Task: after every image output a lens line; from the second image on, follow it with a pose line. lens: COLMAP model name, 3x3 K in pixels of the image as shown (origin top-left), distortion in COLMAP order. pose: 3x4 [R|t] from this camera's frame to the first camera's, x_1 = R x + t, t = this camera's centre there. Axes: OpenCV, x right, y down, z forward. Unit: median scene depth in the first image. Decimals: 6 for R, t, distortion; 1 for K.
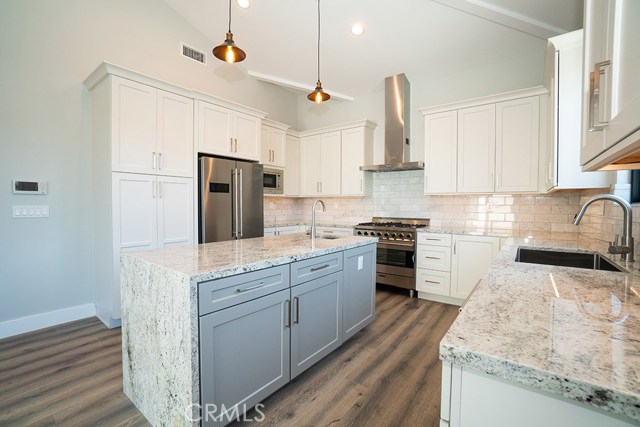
lens RADIAL K [[281.6, 0, 318.7], [0, 281.6, 211.2], [0, 0, 1]] dist [-0.041914, 0.008582]
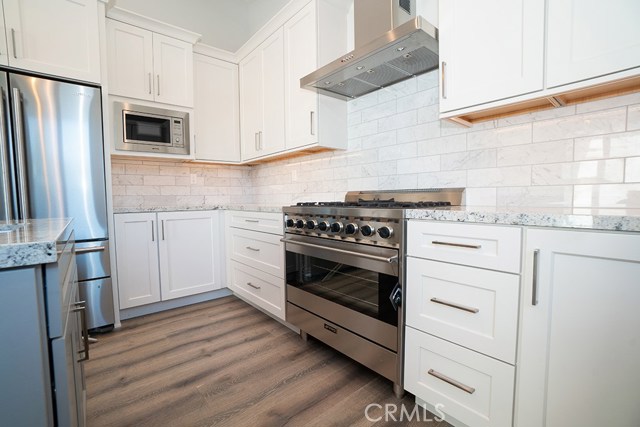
lens RADIAL K [[281.6, 0, 320.2], [0, 281.6, 213.8], [0, 0, 1]] dist [-0.041914, 0.008582]
pose [[0.976193, -0.008156, -0.216750, 0.334017], [0.015810, 0.999310, 0.033602, 0.055931], [0.216327, -0.036229, 0.975649, 0.677987]]
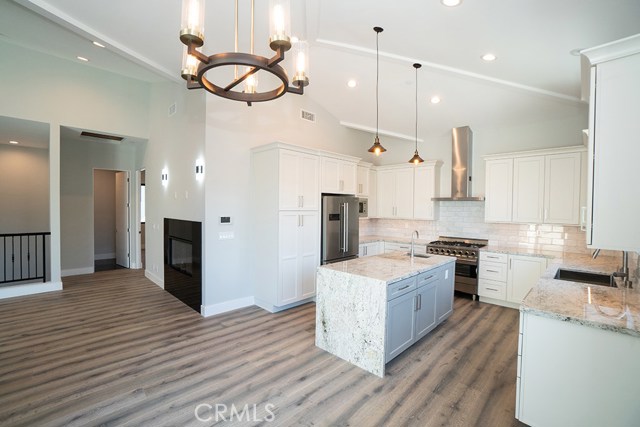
lens RADIAL K [[281.6, 0, 320.2], [0, 281.6, 215.1], [0, 0, 1]] dist [-0.041914, 0.008582]
pose [[0.992739, 0.009854, -0.119882, -0.248977], [-0.009738, 0.999951, 0.001548, -0.094125], [0.119892, -0.000370, 0.992787, -0.405129]]
